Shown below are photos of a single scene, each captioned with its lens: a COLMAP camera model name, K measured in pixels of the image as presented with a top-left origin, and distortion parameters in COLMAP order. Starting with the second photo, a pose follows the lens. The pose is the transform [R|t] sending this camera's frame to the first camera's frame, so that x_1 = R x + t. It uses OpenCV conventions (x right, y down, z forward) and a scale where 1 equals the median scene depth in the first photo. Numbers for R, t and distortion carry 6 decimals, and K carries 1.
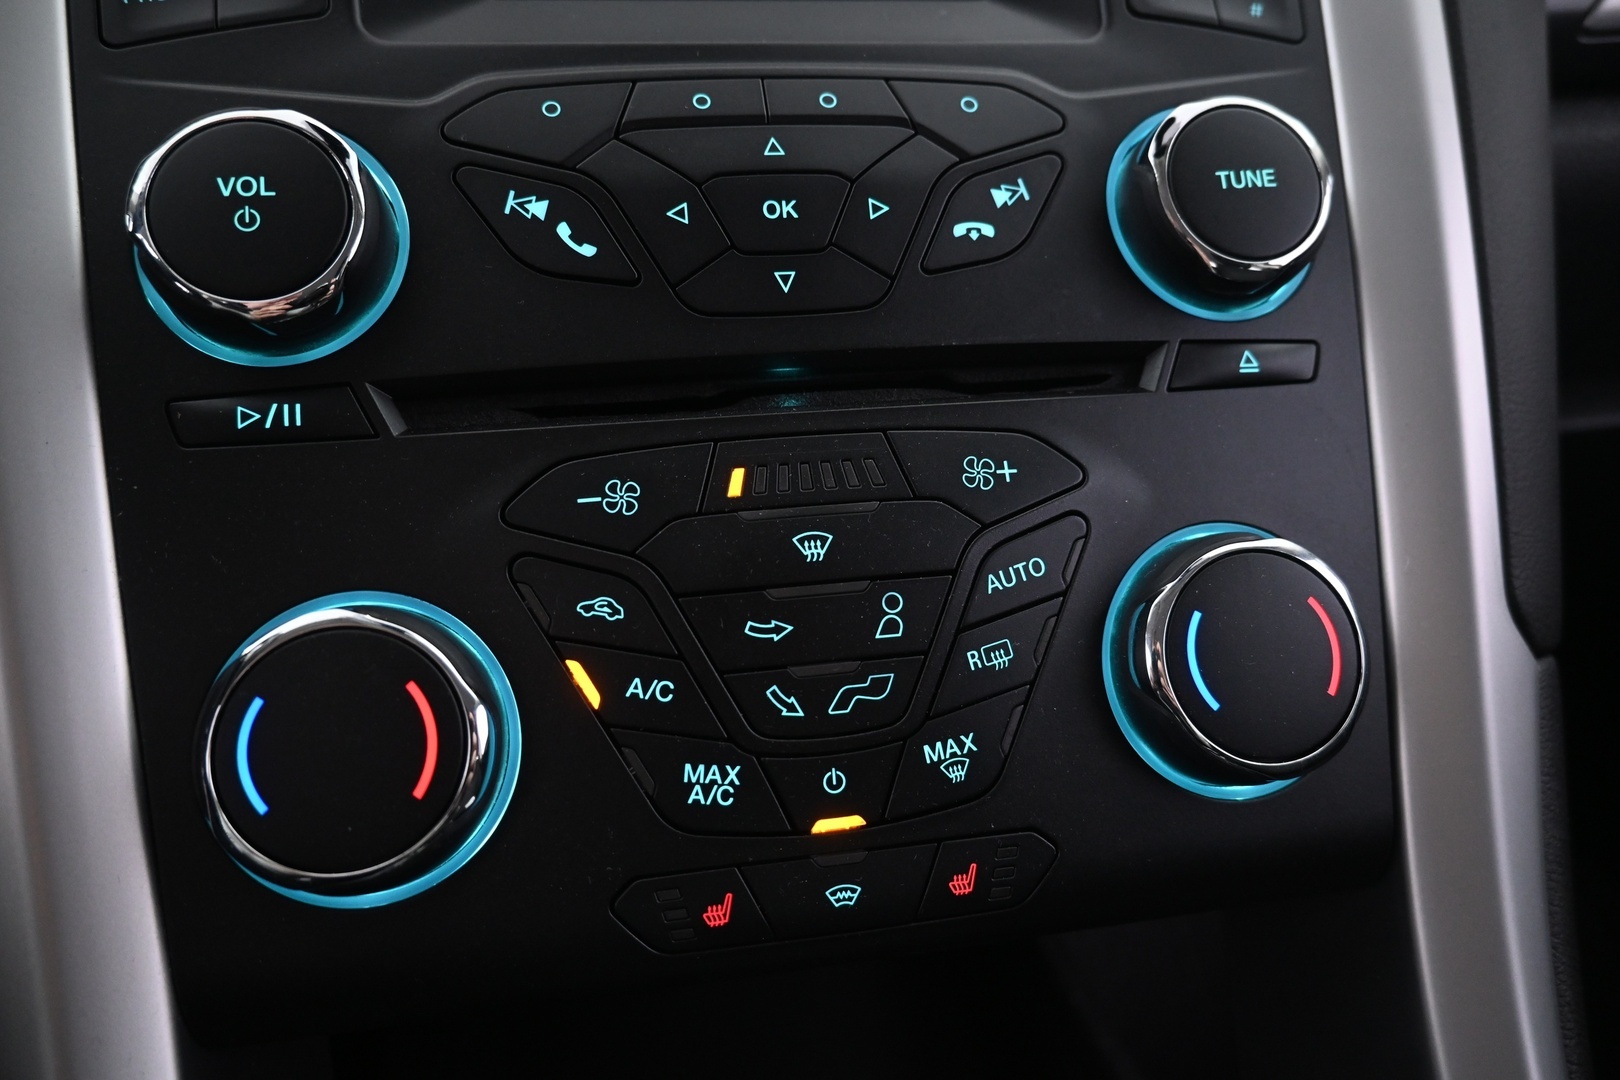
lens RADIAL K [[1119.2, 0, 810.0], [0, 1119.2, 548.2], [0, 0, 1]] dist [0.000933, -0.011240]
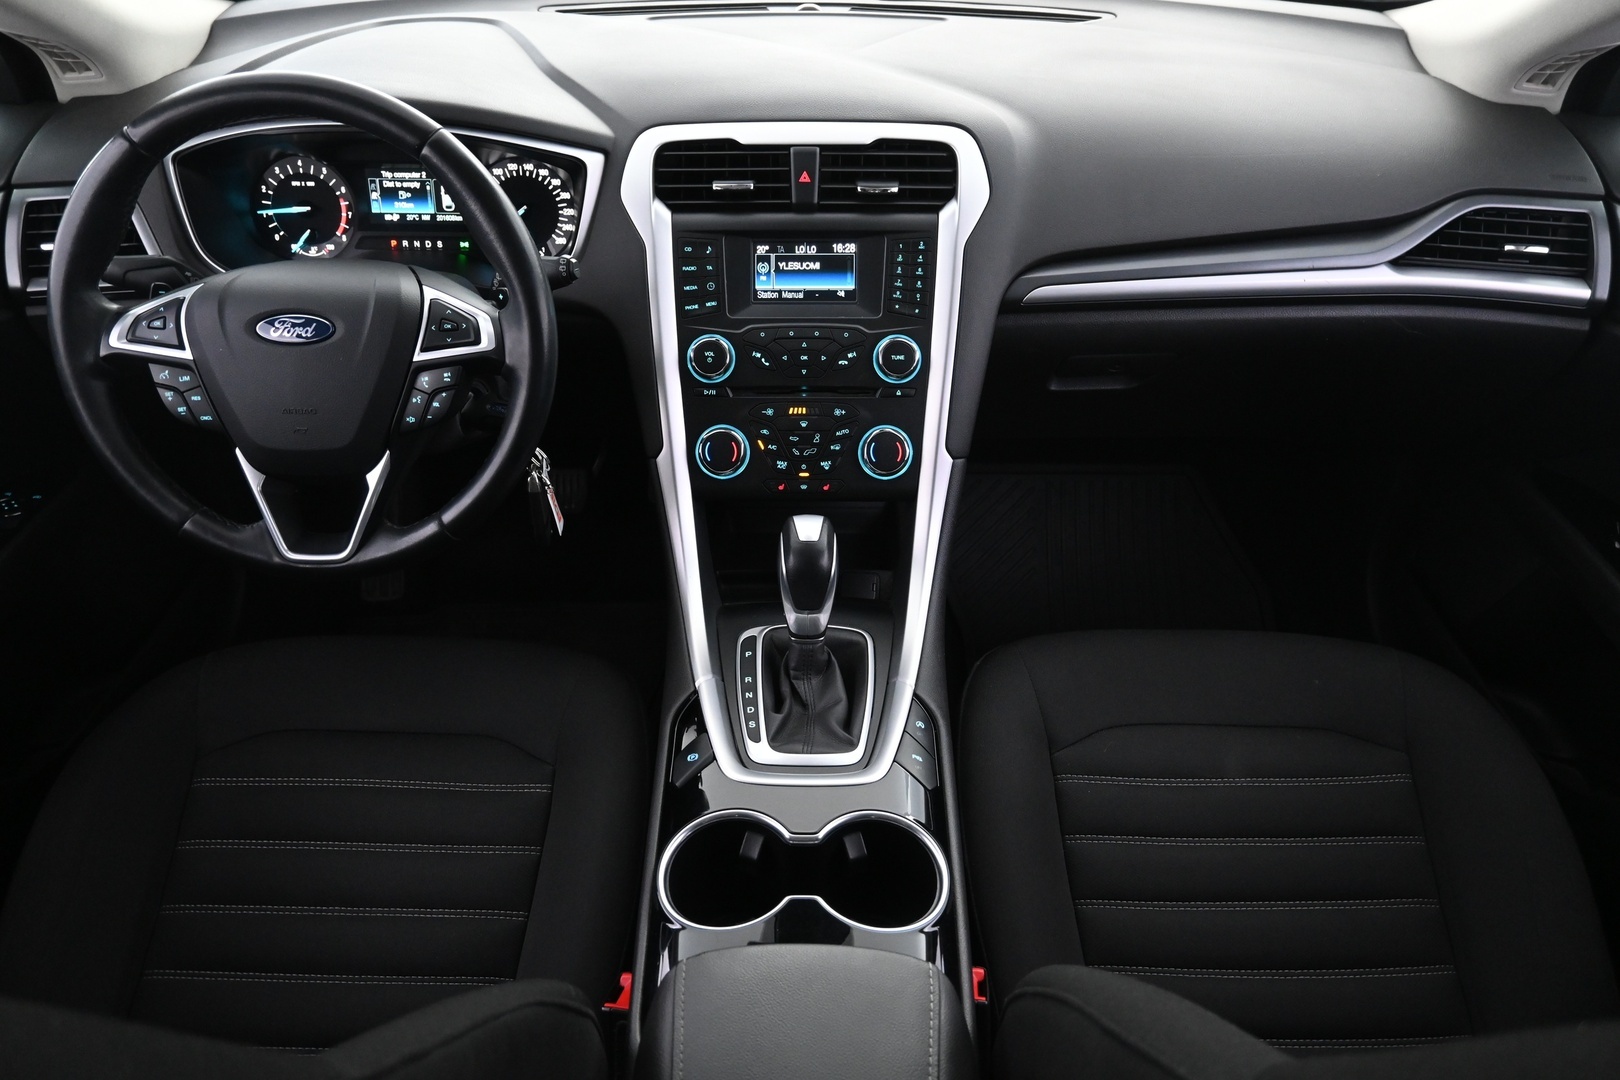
lens RADIAL K [[1169.1, 0, 814.6], [0, 1169.1, 548.3], [0, 0, 1]] dist [0.002890, -0.004440]
pose [[0.982028, 0.115110, -0.149570, 0.944103], [-0.078836, 0.970213, 0.229068, -0.699340], [0.171483, -0.213160, 0.961851, -4.446109]]
